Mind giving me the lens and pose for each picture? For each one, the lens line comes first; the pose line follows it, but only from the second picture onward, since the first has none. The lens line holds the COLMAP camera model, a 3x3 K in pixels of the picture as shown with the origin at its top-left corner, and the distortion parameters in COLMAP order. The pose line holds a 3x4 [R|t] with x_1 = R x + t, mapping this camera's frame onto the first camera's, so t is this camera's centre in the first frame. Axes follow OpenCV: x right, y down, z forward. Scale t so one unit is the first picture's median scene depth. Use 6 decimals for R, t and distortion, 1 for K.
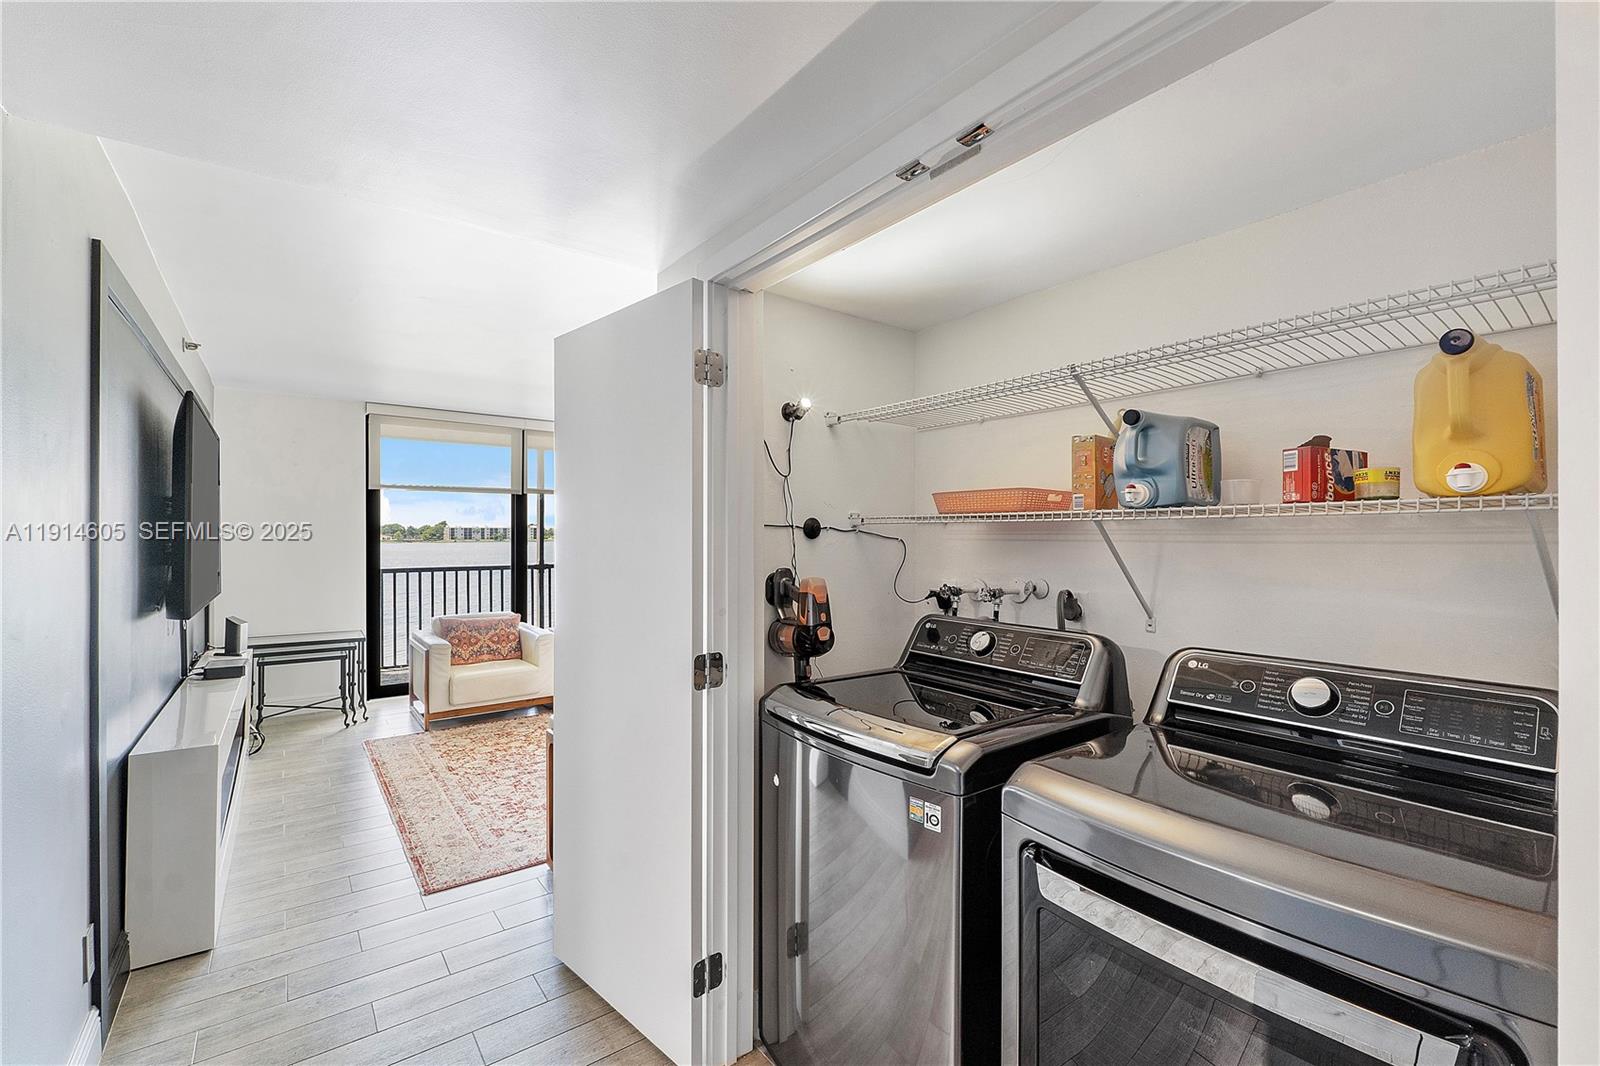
lens RADIAL K [[675.3, 0, 778.1], [0, 675.3, 524.5], [0, 0, 1]] dist [-0.005045, -0.001103]
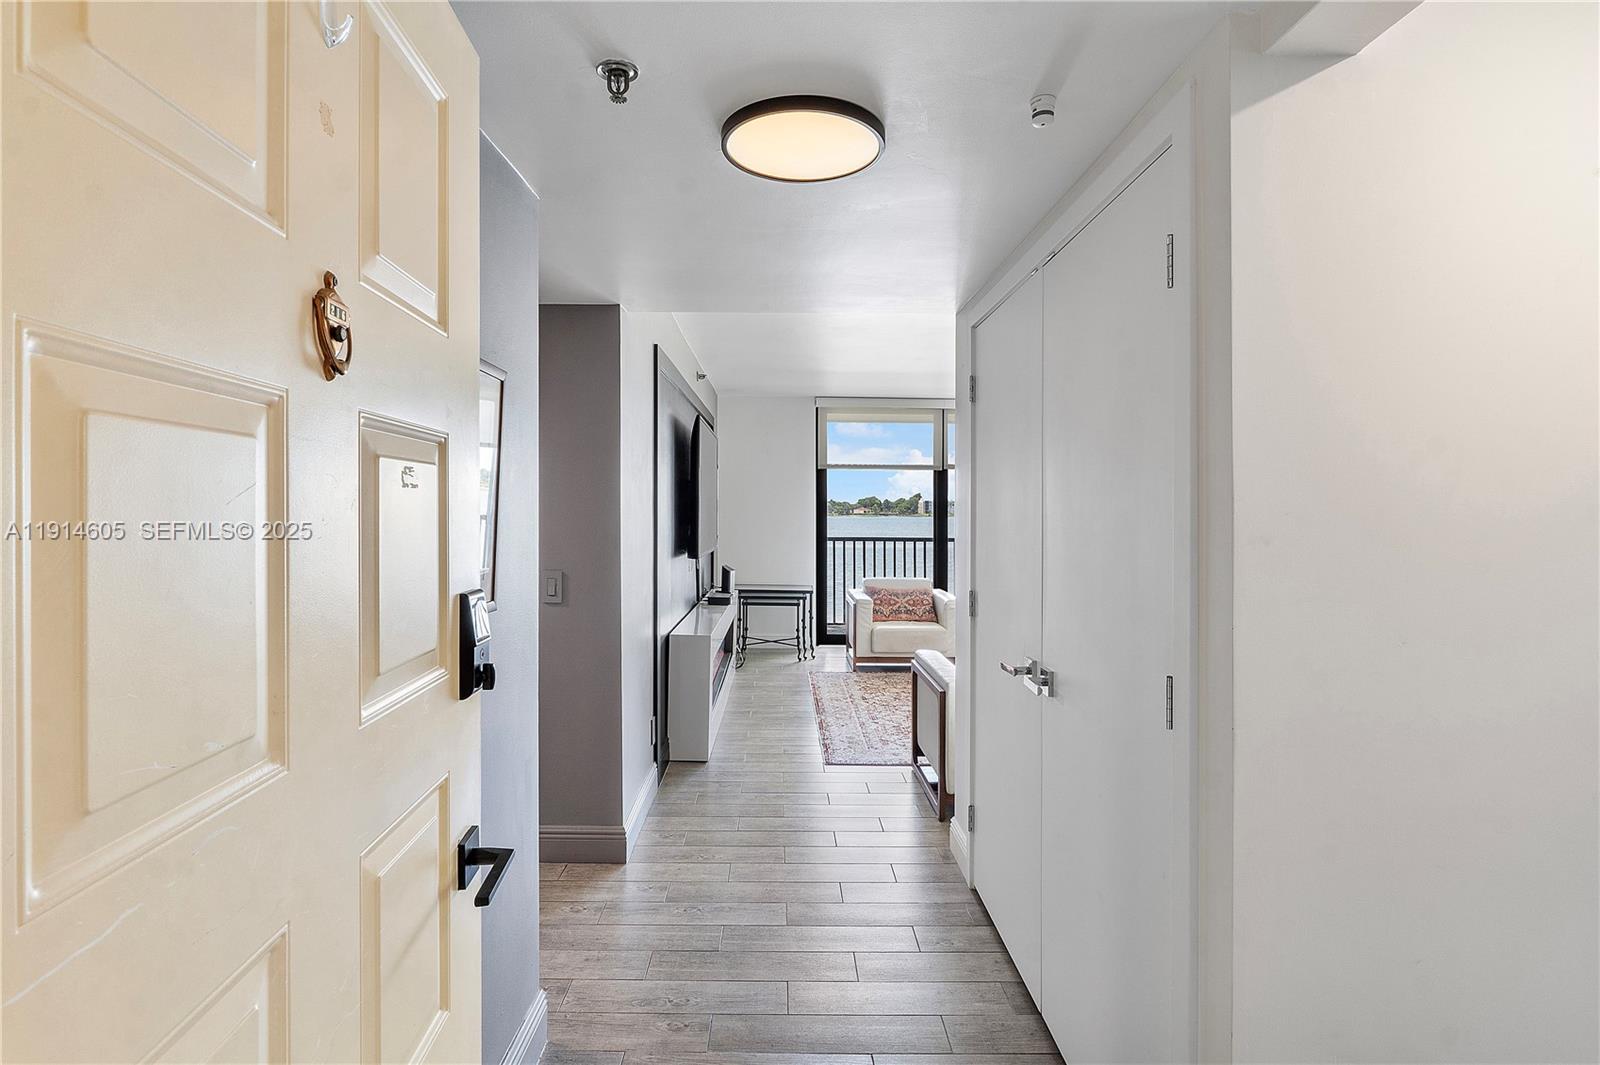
lens RADIAL K [[803.1, 0, 809.0], [0, 803.1, 508.5], [0, 0, 1]] dist [-0.004555, 0.000038]
pose [[0.825246, 0.006948, -0.564730, 0.286970], [0.000769, 0.999910, 0.013425, -0.002712], [0.564772, -0.011513, 0.825166, -0.290645]]
